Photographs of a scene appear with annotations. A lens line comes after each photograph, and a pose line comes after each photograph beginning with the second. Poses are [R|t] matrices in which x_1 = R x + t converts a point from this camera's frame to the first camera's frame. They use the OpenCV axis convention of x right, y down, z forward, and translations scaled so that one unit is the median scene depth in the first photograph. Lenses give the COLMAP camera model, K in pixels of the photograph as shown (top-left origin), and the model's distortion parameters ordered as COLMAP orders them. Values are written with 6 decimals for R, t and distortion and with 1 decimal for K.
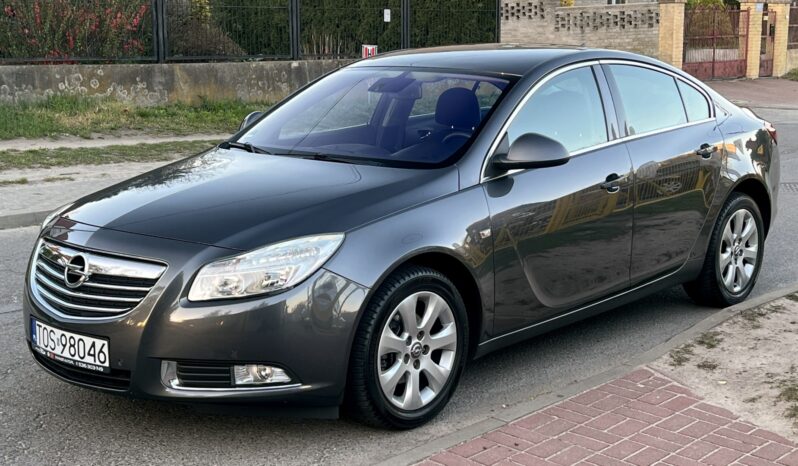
lens RADIAL K [[1166.4, 0, 401.4], [0, 1166.4, 234.7], [0, 0, 1]] dist [0.089501, 0.000000]
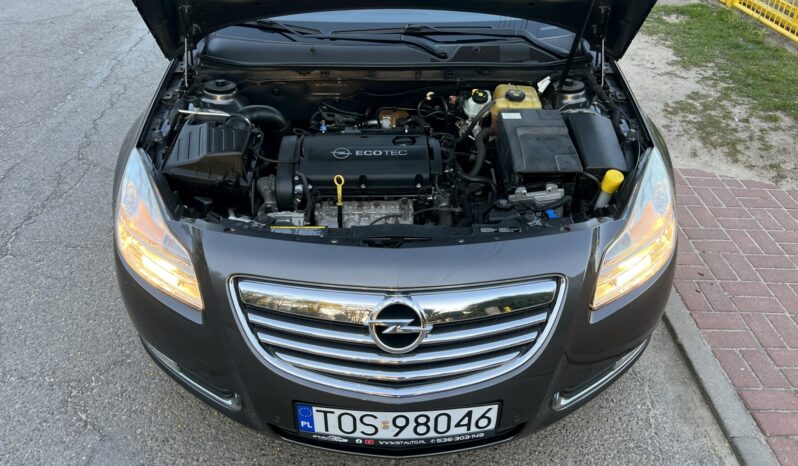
lens RADIAL K [[626.7, 0, 394.7], [0, 626.7, 241.8], [0, 0, 1]] dist [0.035008, -0.029827]
pose [[0.740371, -0.383887, 0.551799, -0.425126], [0.113261, 0.880392, 0.460524, -0.157171], [-0.662588, -0.278461, 0.695296, 0.742371]]
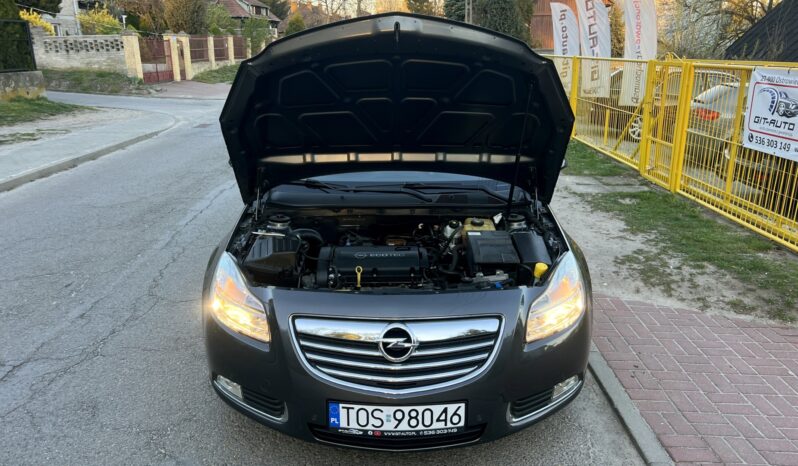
lens RADIAL K [[626.7, 0, 395.4], [0, 626.7, 232.7], [0, 0, 1]] dist [0.035008, -0.029827]
pose [[0.747718, -0.190339, 0.636152, -0.565997], [0.117788, 0.980862, 0.155032, -0.135654], [-0.653486, -0.040989, 0.755828, 0.578125]]
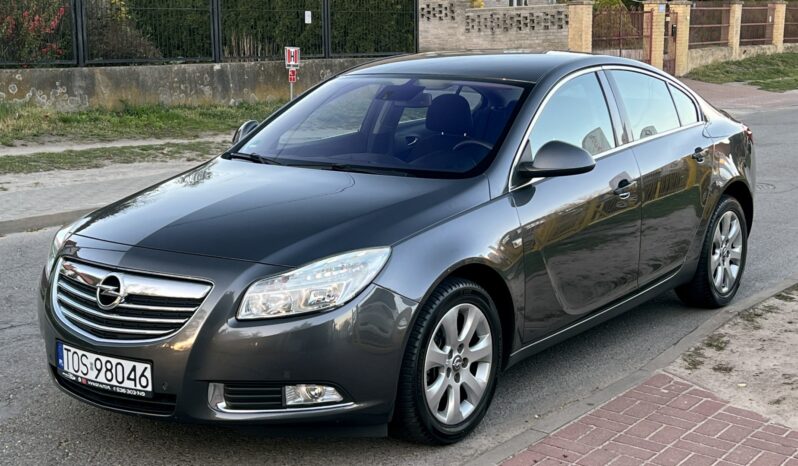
lens RADIAL K [[1166.4, 0, 404.7], [0, 1166.4, 234.8], [0, 0, 1]] dist [0.089501, 0.000000]
pose [[0.995348, -0.019963, 0.094256, -0.120718], [0.019947, 0.999800, 0.001112, -0.011339], [-0.094259, 0.000774, 0.995547, 0.023226]]
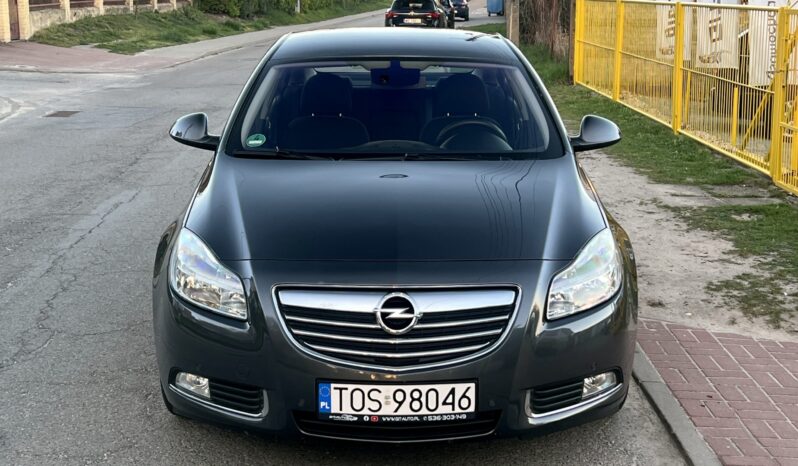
lens RADIAL K [[1166.4, 0, 411.4], [0, 1166.4, 212.7], [0, 0, 1]] dist [0.089501, 0.000000]
pose [[0.733855, -0.125689, 0.667578, -0.792465], [0.113794, 0.991593, 0.061601, -0.090256], [-0.669708, 0.030760, 0.741987, 0.337386]]
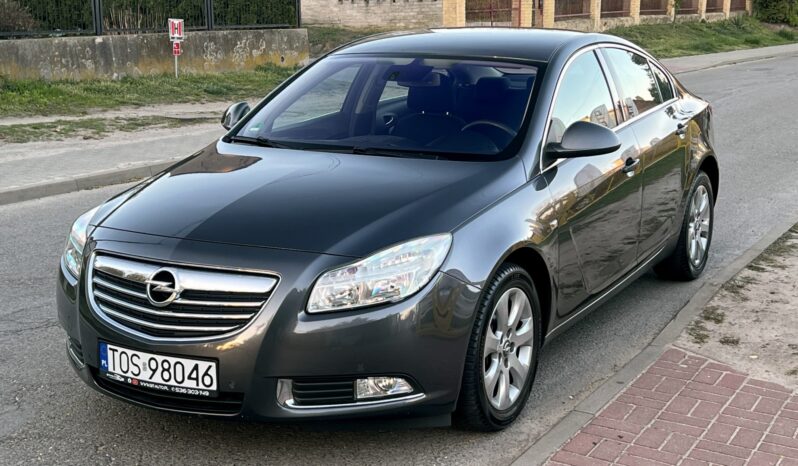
lens RADIAL K [[1166.4, 0, 407.8], [0, 1166.4, 231.9], [0, 0, 1]] dist [0.089501, 0.000000]
pose [[0.973284, -0.046423, 0.224864, -0.279881], [0.041280, 0.998768, 0.027525, -0.028204], [-0.225865, -0.017507, 0.974001, 0.068430]]
